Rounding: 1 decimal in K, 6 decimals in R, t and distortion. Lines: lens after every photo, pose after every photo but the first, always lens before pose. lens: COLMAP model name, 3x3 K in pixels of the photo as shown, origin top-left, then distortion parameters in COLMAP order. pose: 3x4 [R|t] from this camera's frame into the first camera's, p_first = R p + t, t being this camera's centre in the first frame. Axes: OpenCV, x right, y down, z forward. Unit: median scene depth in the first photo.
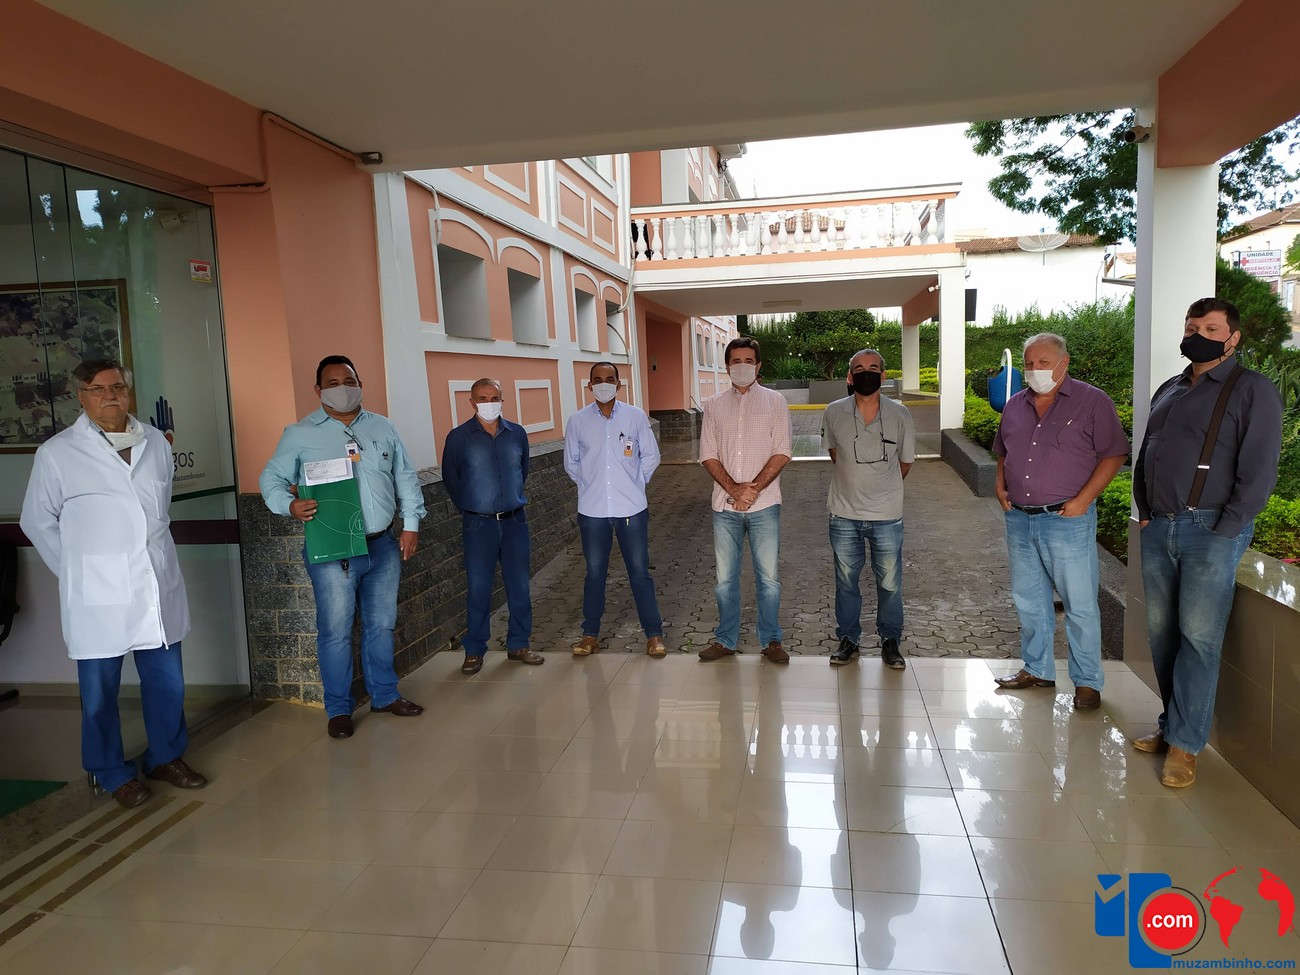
lens RADIAL K [[932.9, 0, 646.3], [0, 932.9, 464.4], [0, 0, 1]] dist [0.006875, -0.000670]
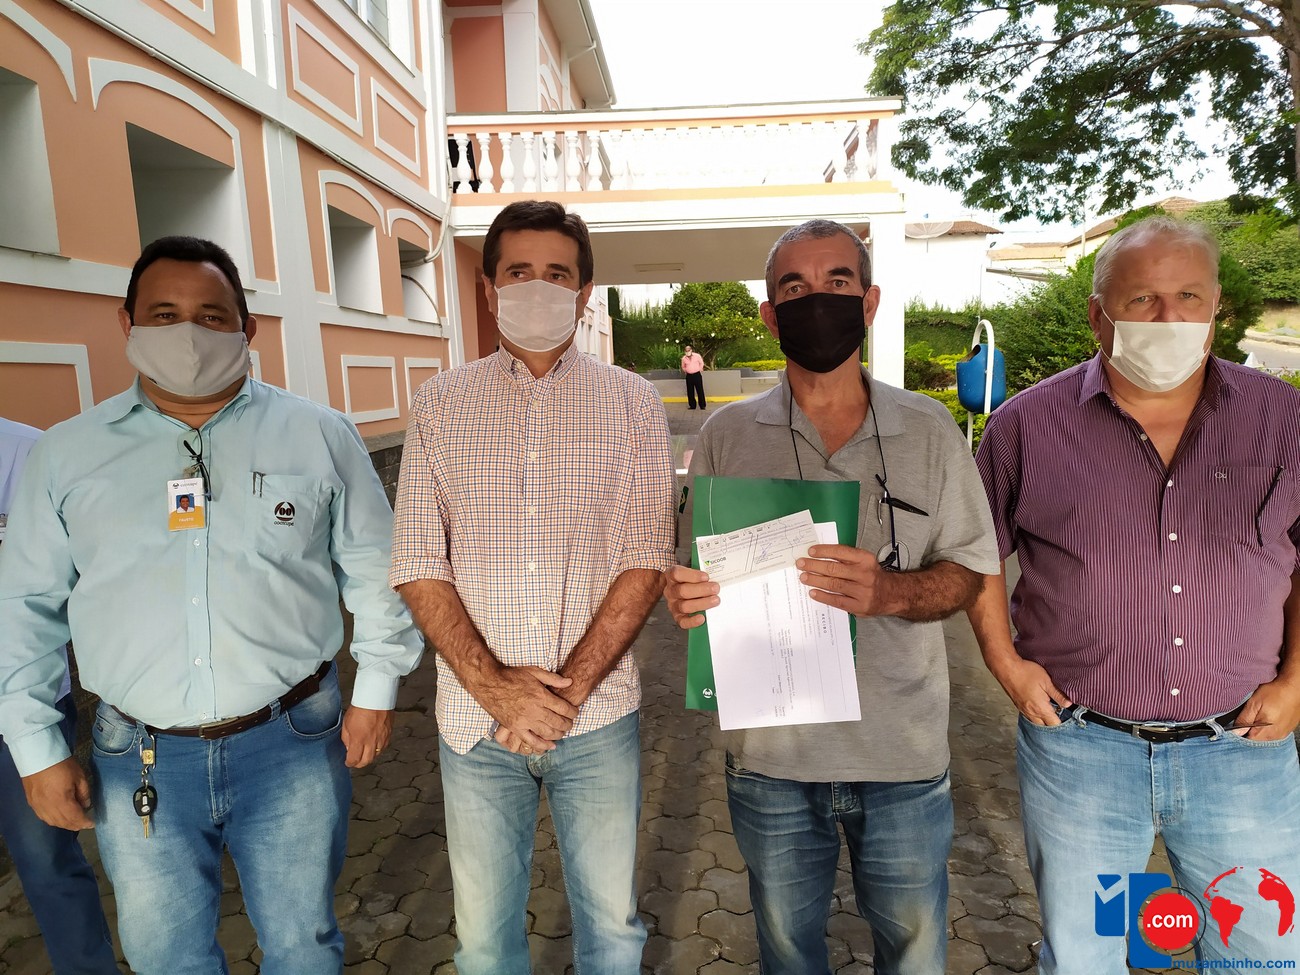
lens RADIAL K [[957.4, 0, 659.2], [0, 957.4, 504.5], [0, 0, 1]] dist [0.082657, -0.085844]
pose [[0.989230, -0.004750, 0.146292, 0.015246], [-0.002449, 0.998796, 0.048993, -0.007653], [-0.146349, -0.048823, 0.988027, 0.107596]]
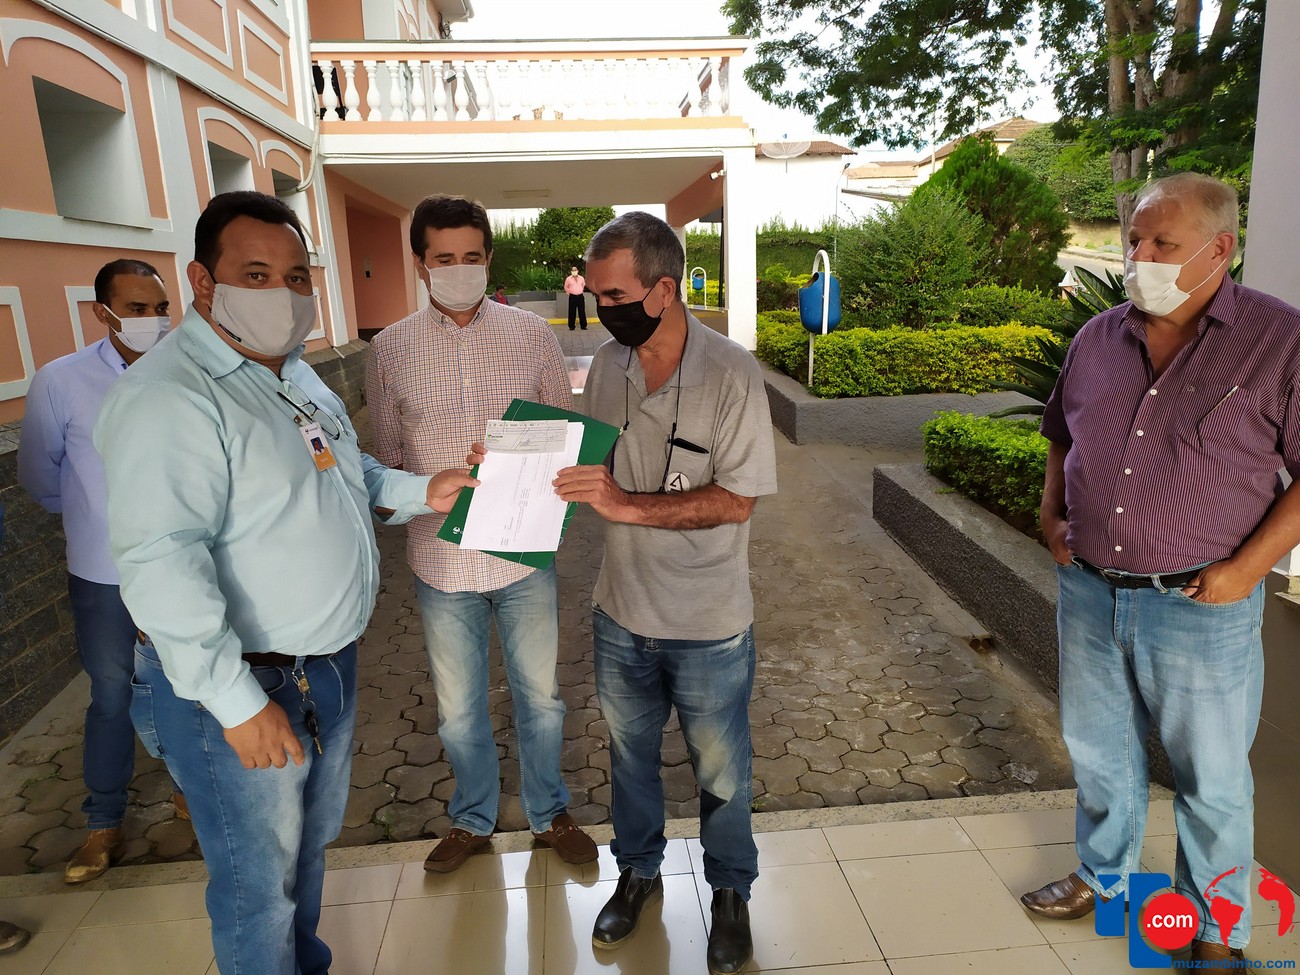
lens RADIAL K [[952.0, 0, 650.0], [0, 952.0, 487.5], [0, 0, 1]] dist [0.084754, -0.094484]
pose [[0.963059, -0.048677, 0.264853, 0.009460], [0.018677, 0.993232, 0.114632, -0.007842], [-0.268640, -0.105451, 0.957451, 0.085354]]
